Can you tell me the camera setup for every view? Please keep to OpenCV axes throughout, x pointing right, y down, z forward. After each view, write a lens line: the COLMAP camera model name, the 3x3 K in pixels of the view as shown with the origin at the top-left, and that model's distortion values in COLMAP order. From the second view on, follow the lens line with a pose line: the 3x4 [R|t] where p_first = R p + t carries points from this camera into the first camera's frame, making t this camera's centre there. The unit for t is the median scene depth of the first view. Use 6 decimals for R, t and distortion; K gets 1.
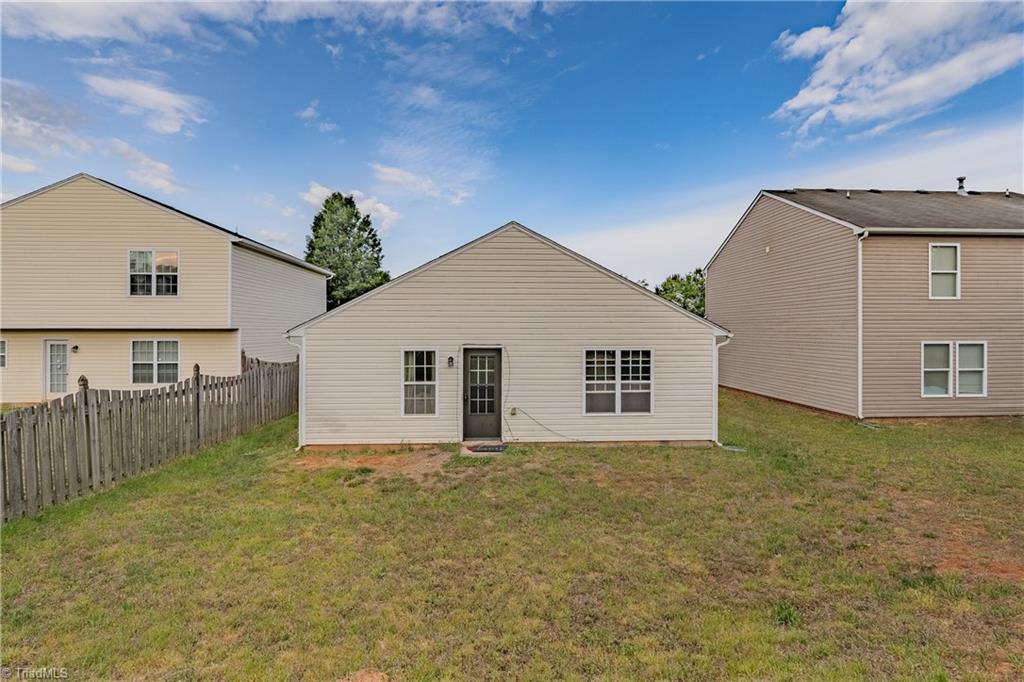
lens RADIAL K [[481.4, 0, 510.7], [0, 481.4, 326.1], [0, 0, 1]] dist [-0.003869, -0.000253]
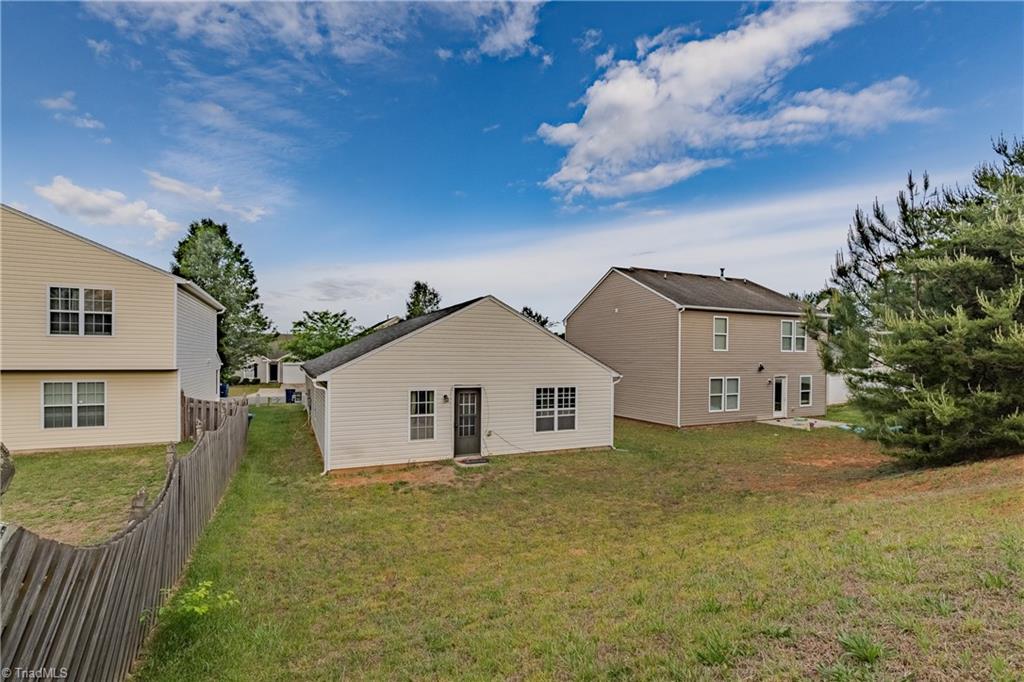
lens RADIAL K [[477.1, 0, 512.2], [0, 477.1, 359.9], [0, 0, 1]] dist [-0.002835, -0.000253]
pose [[0.925732, 0.004840, 0.378150, -0.445460], [-0.010075, 0.999879, 0.011865, -0.049218], [-0.378047, -0.014793, 0.925668, -0.280003]]
